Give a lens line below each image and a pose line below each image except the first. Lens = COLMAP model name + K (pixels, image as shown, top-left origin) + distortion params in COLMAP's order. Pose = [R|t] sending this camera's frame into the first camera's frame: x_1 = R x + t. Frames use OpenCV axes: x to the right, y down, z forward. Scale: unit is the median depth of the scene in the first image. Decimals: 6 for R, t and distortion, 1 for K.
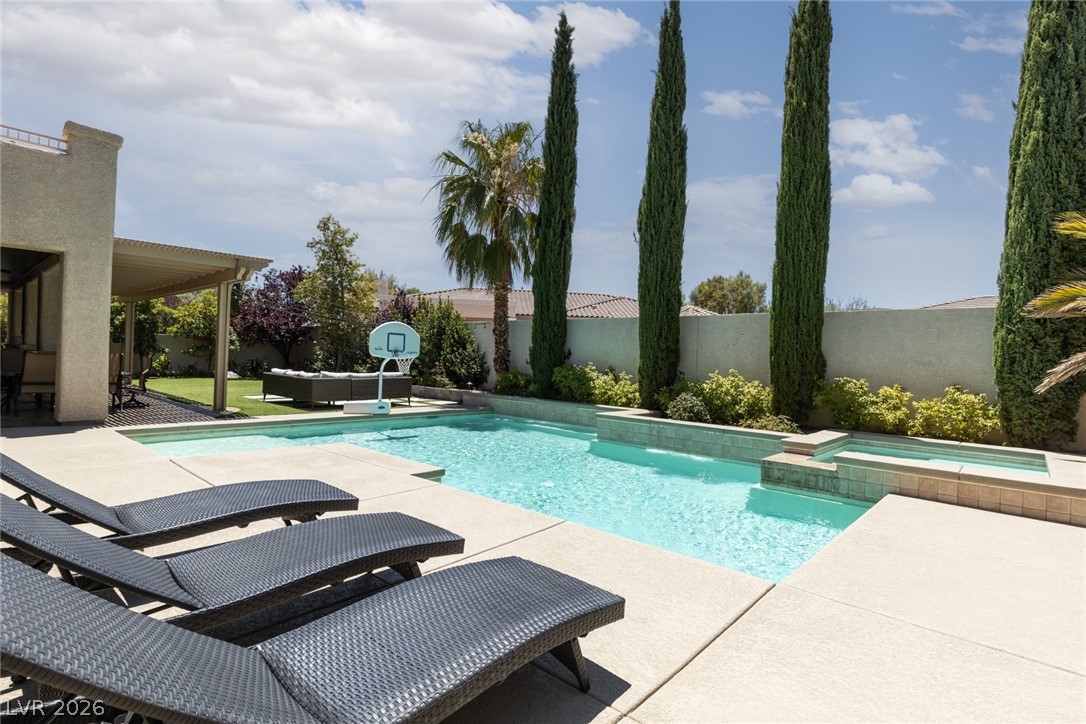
lens RADIAL K [[528.8, 0, 543.0], [0, 528.8, 362.0], [0, 0, 1]] dist [-0.000275, 0.000073]
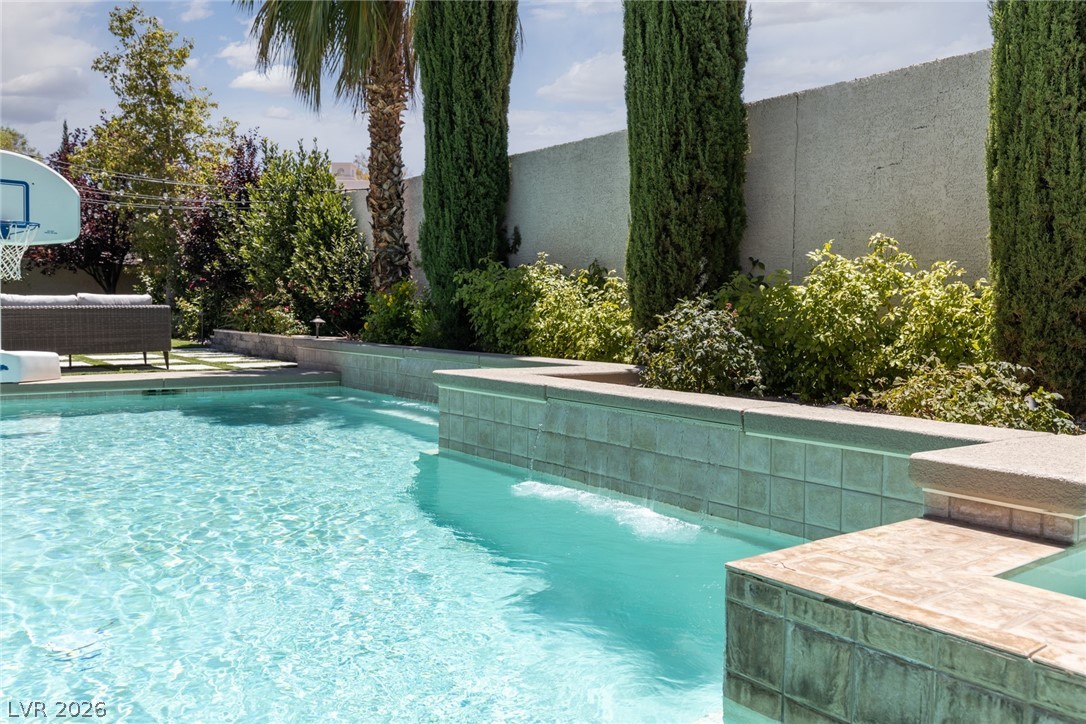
lens RADIAL K [[880.7, 0, 543.0], [0, 880.7, 362.0], [0, 0, 1]] dist [0.002677, -0.001810]
pose [[0.983704, -0.010837, -0.179468, 0.235076], [0.019668, 0.998678, 0.047501, 0.057775], [0.178716, -0.050256, 0.982616, 0.404692]]
